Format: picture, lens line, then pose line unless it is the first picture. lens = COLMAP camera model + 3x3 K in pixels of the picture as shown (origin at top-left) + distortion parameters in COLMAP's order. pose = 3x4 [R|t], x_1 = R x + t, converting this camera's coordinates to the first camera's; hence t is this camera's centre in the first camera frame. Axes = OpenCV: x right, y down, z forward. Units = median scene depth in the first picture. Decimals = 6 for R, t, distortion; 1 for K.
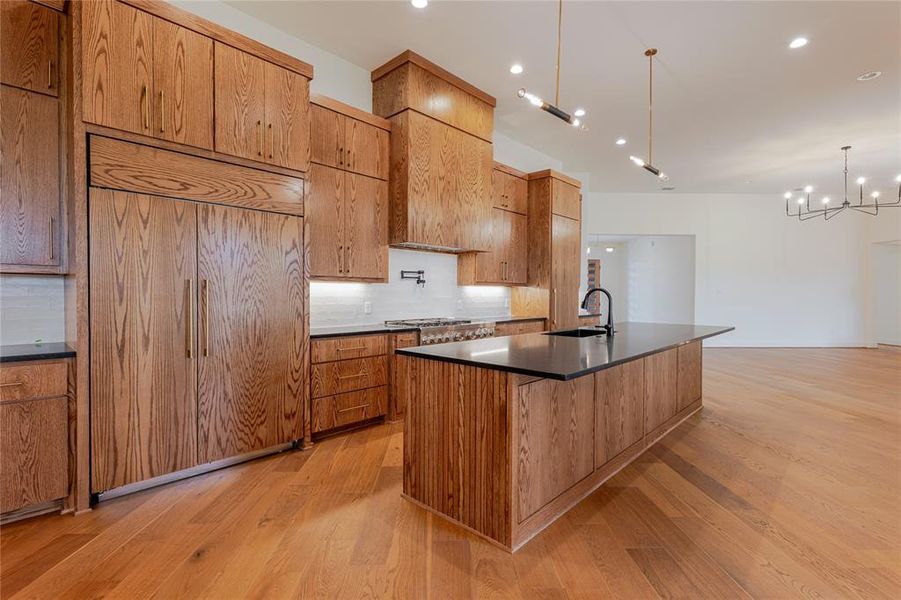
lens RADIAL K [[418.7, 0, 453.4], [0, 418.7, 299.0], [0, 0, 1]] dist [0.001863, -0.000322]
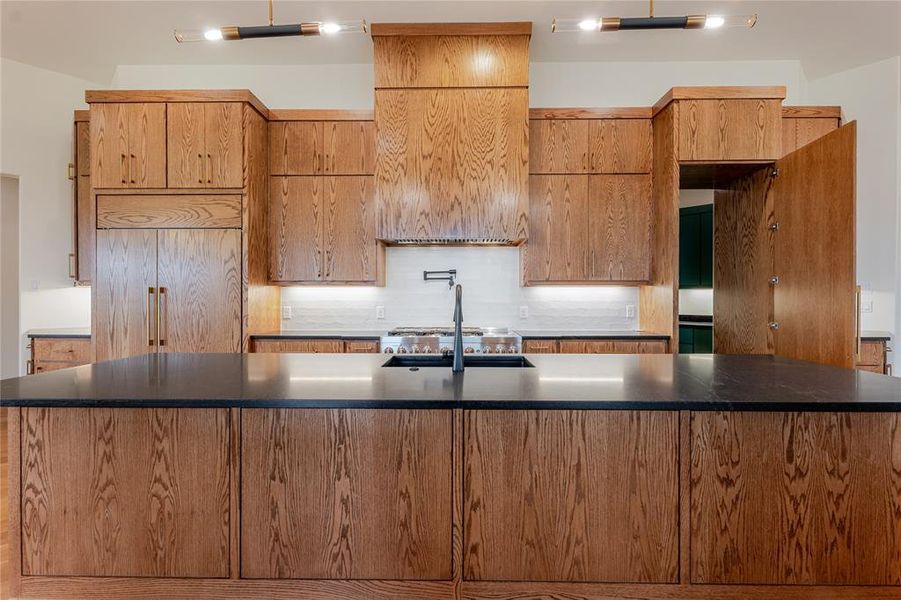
lens RADIAL K [[418.7, 0, 453.4], [0, 418.7, 299.0], [0, 0, 1]] dist [0.001863, -0.000322]
pose [[0.672396, -0.001729, -0.740189, 0.909958], [-0.006878, 0.999940, -0.008584, -0.003482], [0.740159, 0.010863, 0.672344, 0.726214]]
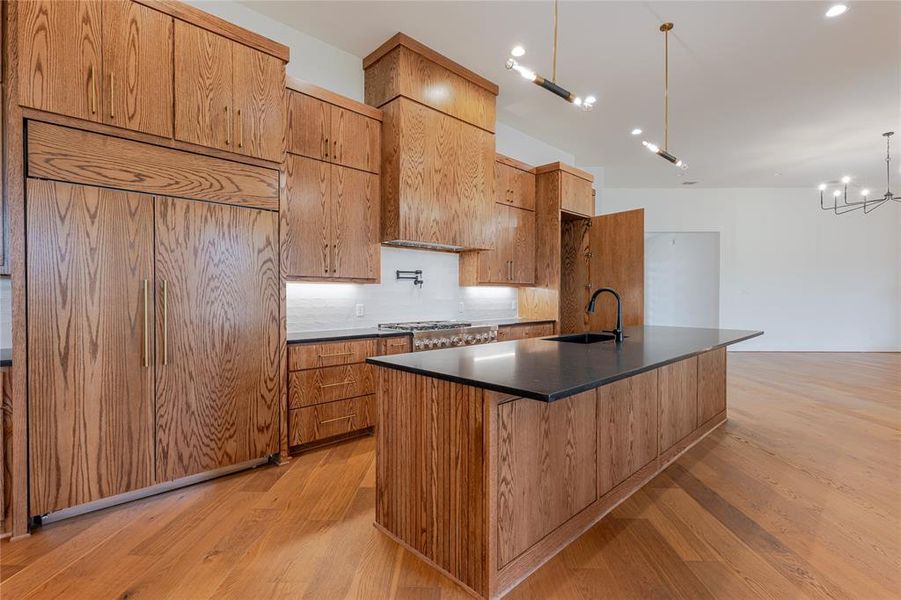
lens RADIAL K [[418.7, 0, 453.4], [0, 418.7, 299.0], [0, 0, 1]] dist [0.001863, -0.000322]
pose [[0.998995, -0.002101, -0.044777, 0.070916], [0.001957, 0.999993, -0.003250, -0.000967], [0.044784, 0.003159, 0.998992, 0.107831]]
